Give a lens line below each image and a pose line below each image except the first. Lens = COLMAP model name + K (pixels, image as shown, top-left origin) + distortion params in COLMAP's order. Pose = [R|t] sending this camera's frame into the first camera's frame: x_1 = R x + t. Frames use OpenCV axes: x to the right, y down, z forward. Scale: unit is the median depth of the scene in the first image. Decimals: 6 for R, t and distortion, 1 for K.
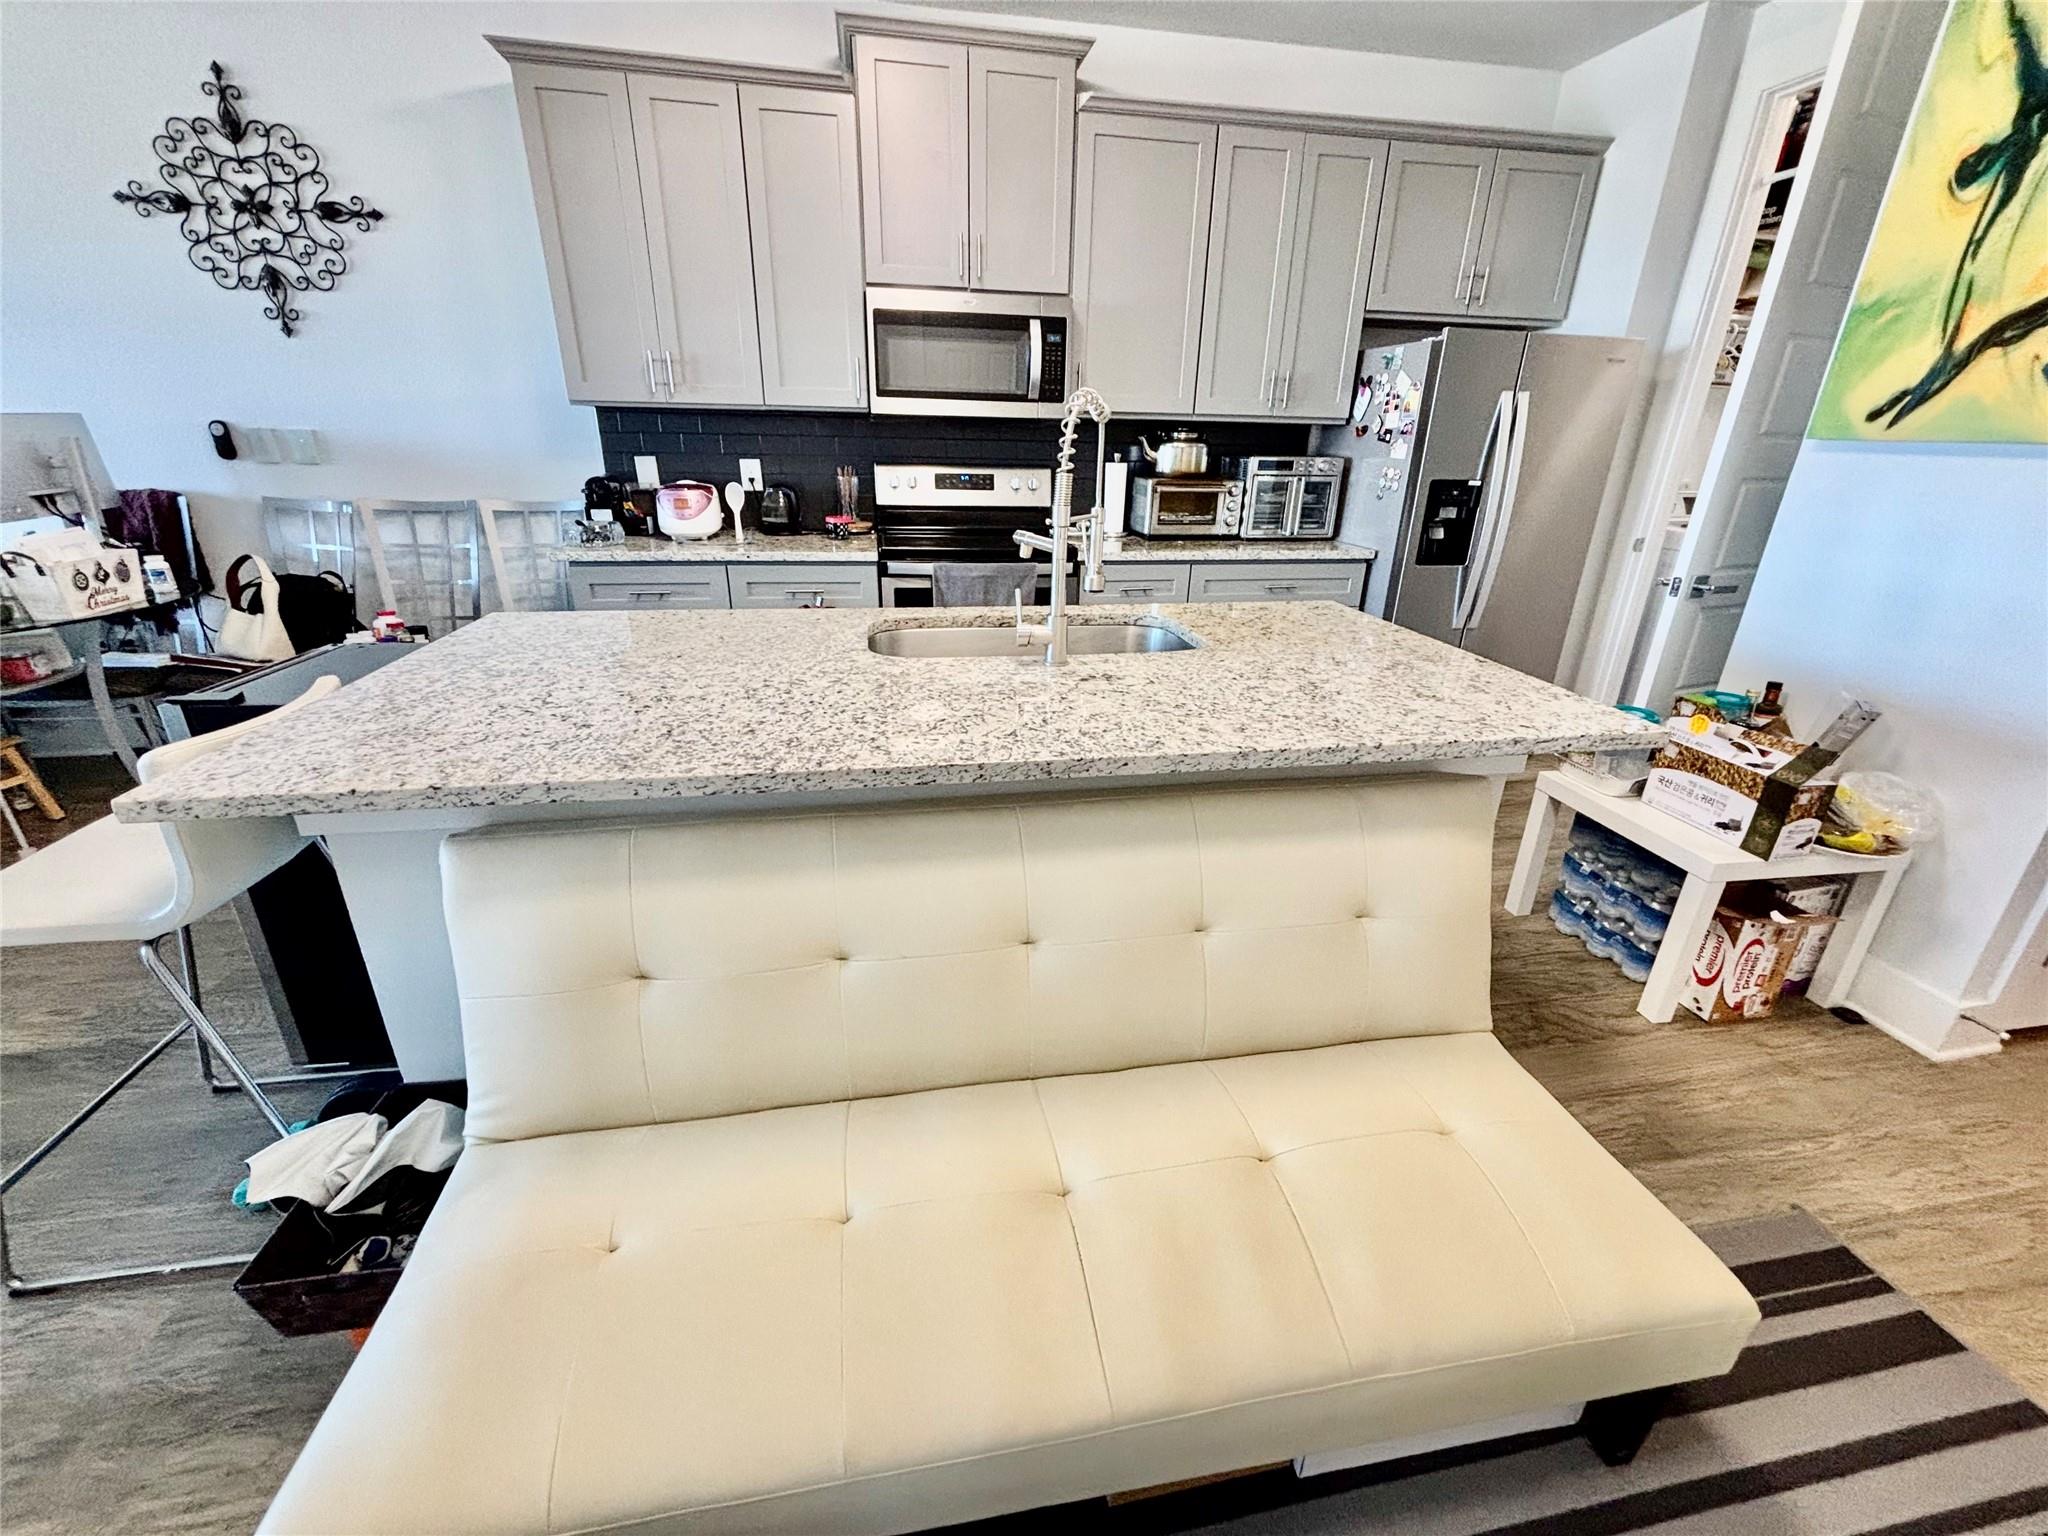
lens RADIAL K [[822.1, 0, 1026.9], [0, 822.1, 765.6], [0, 0, 1]] dist [0.001608, -0.000897]
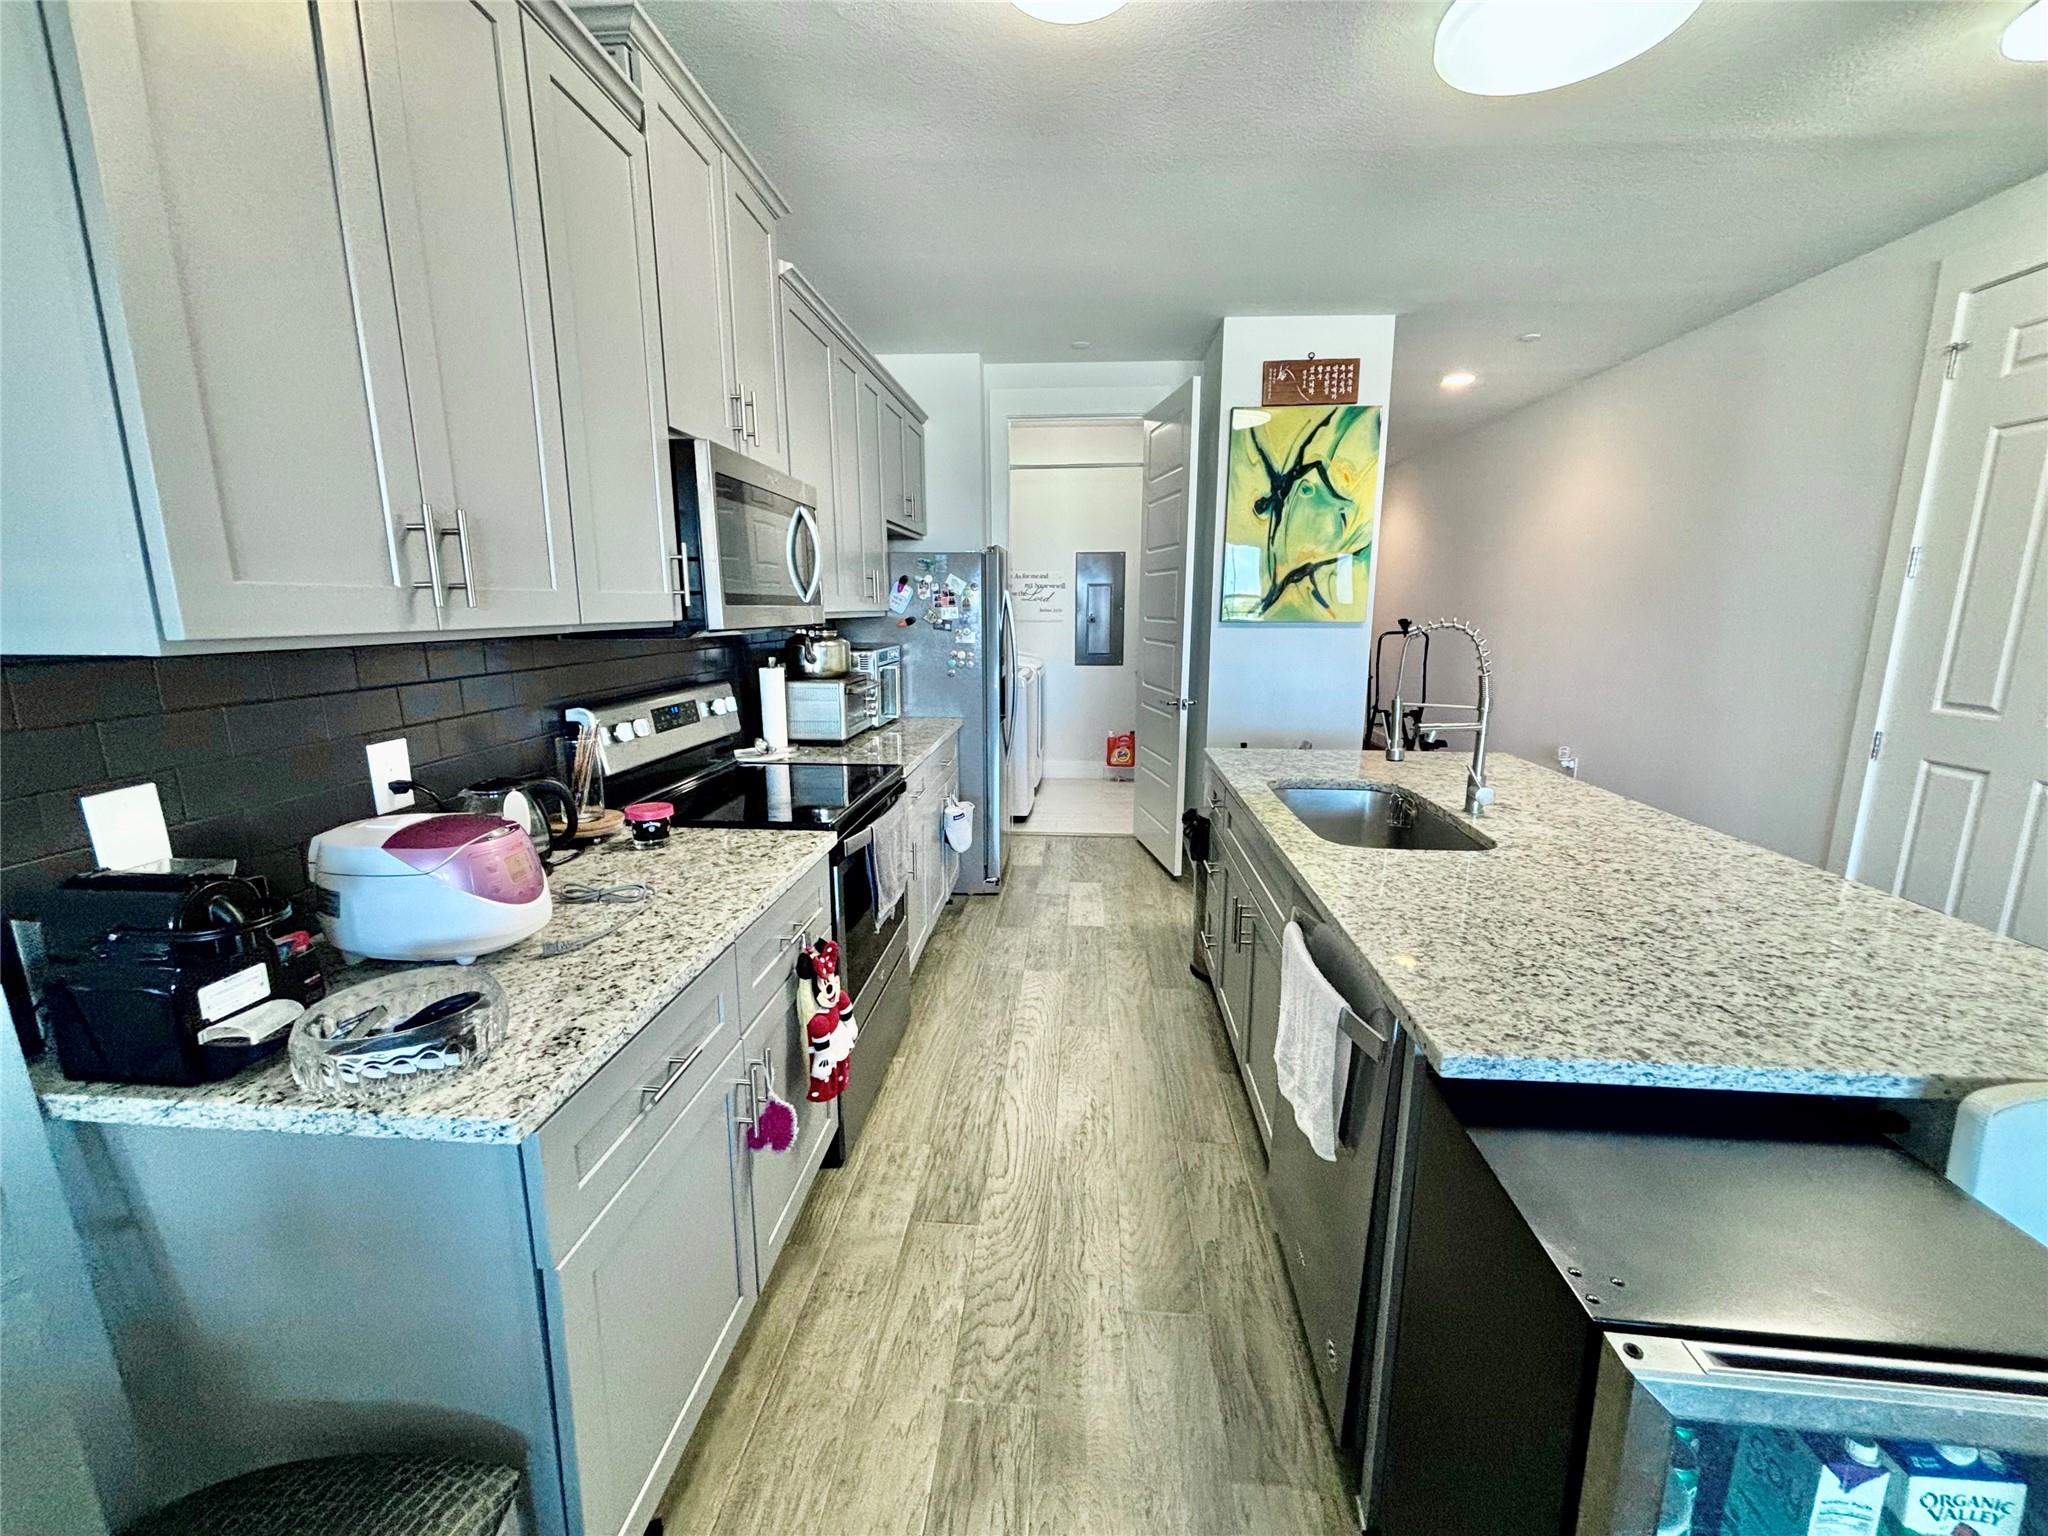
lens RADIAL K [[822.1, 0, 1019.4], [0, 822.1, 768.4], [0, 0, 1]] dist [0.001608, -0.000897]
pose [[0.256733, -0.210302, 0.943324, -0.772285], [0.369432, 0.923274, 0.105289, -0.332052], [-0.893089, 0.321463, 0.314728, 0.674591]]
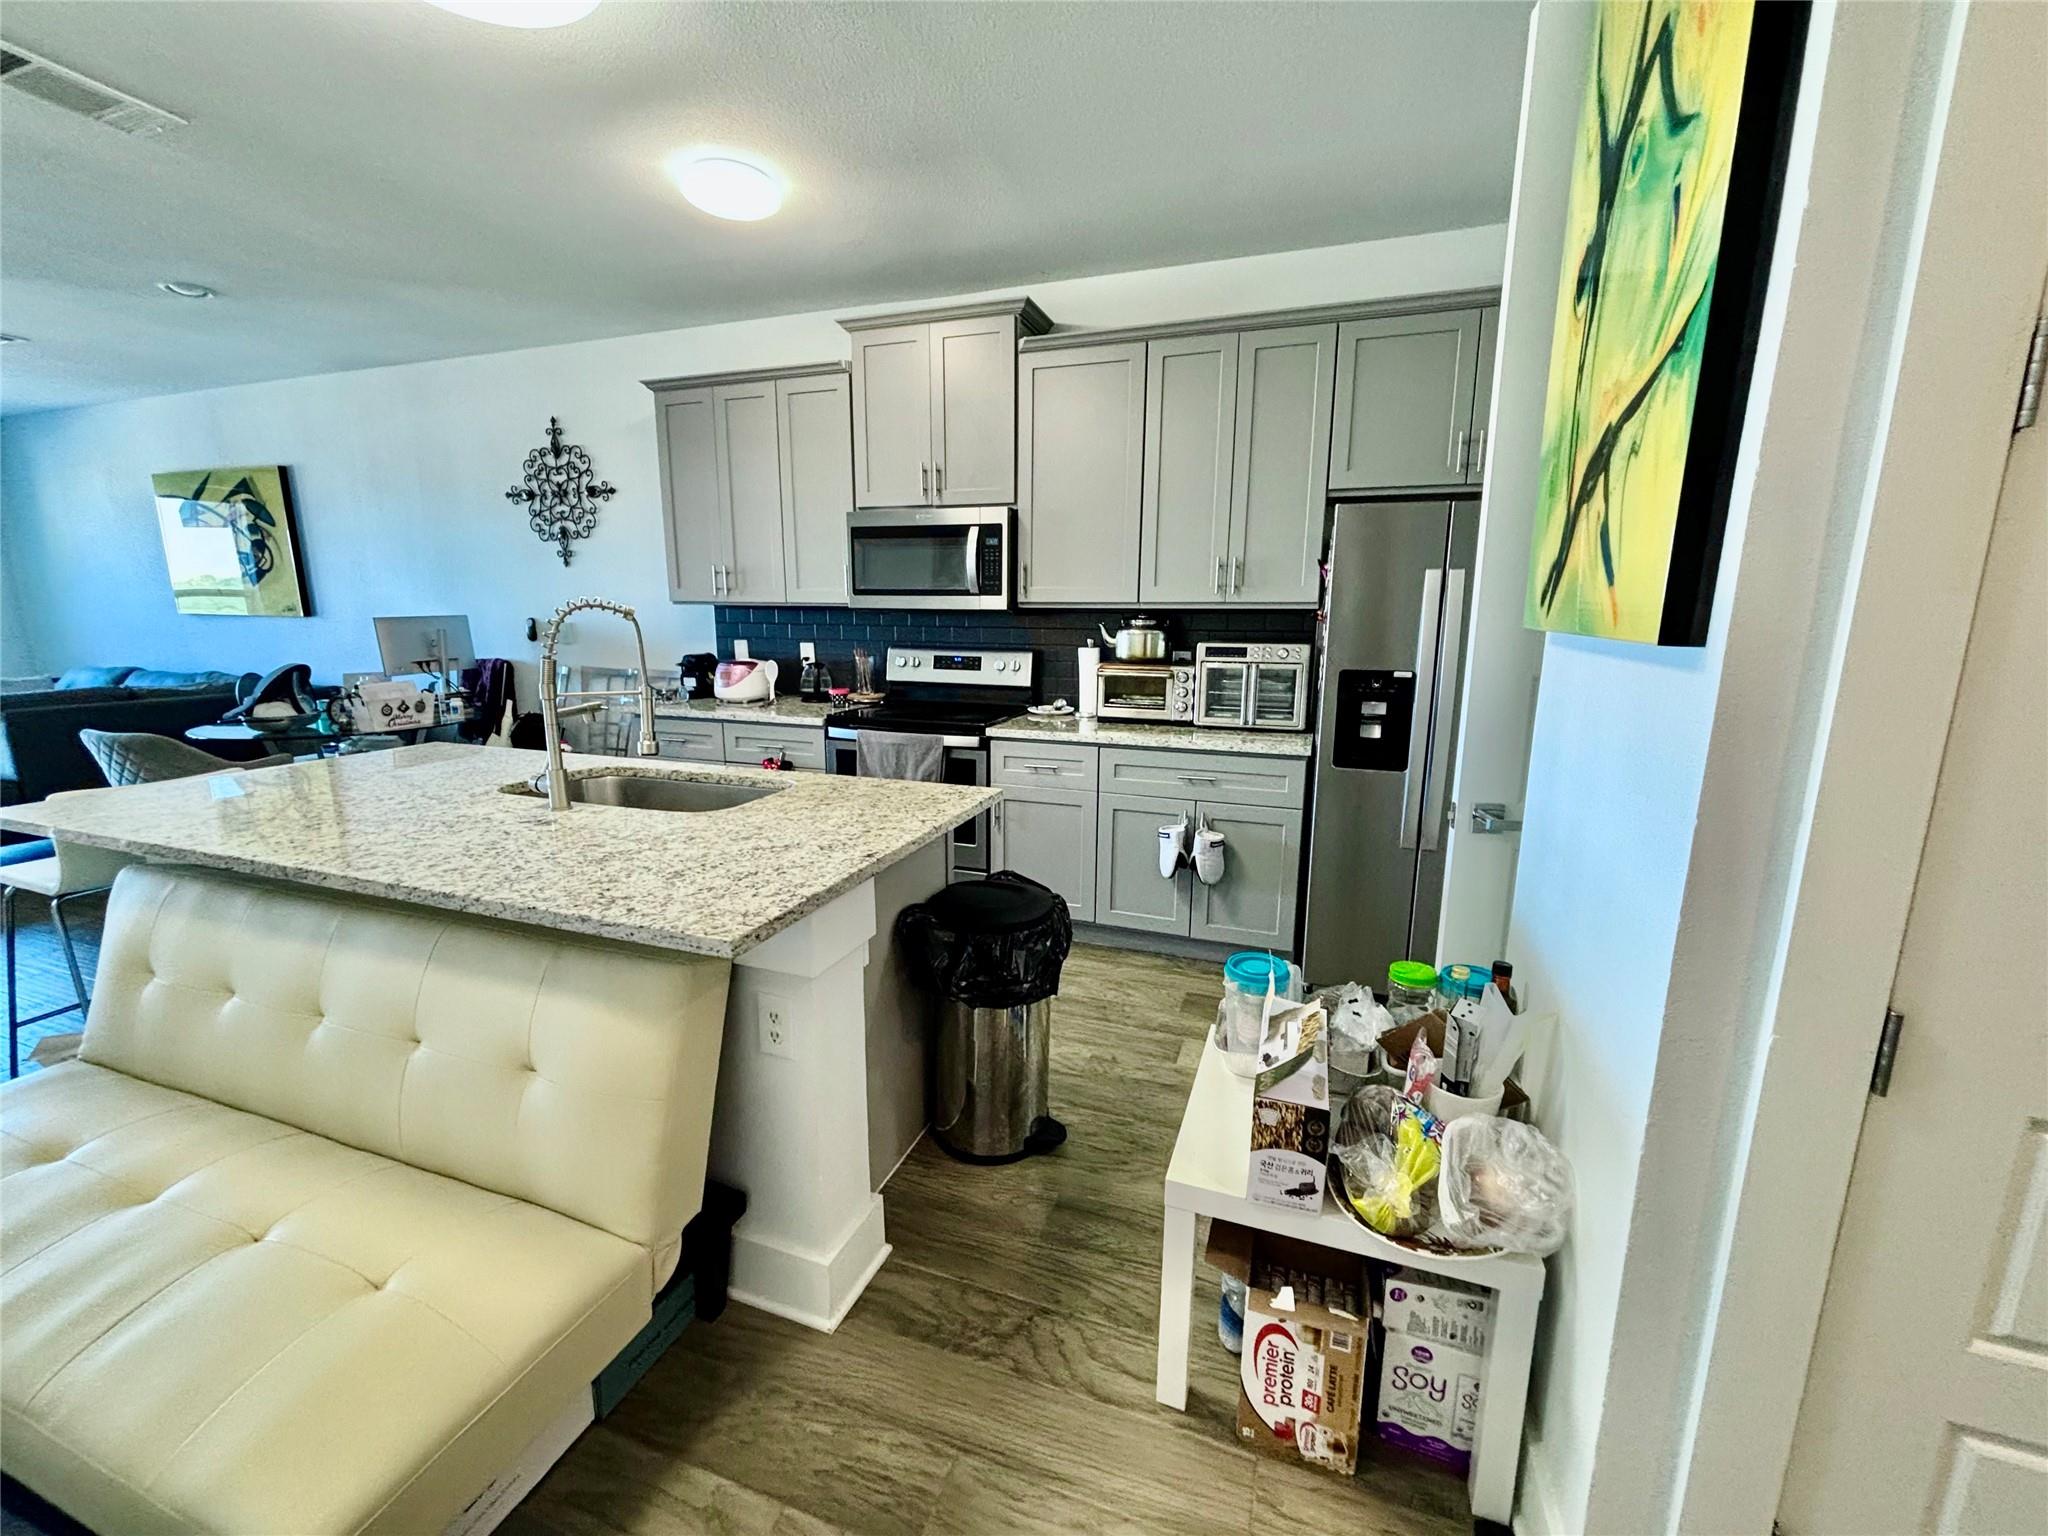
lens RADIAL K [[822.1, 0, 1027.1], [0, 822.1, 772.3], [0, 0, 1]] dist [0.001608, -0.000897]
pose [[0.868833, 0.081848, -0.488293, 0.676005], [-0.174743, 0.973465, -0.147752, -0.065933], [0.463243, 0.213697, 0.860081, 0.149120]]
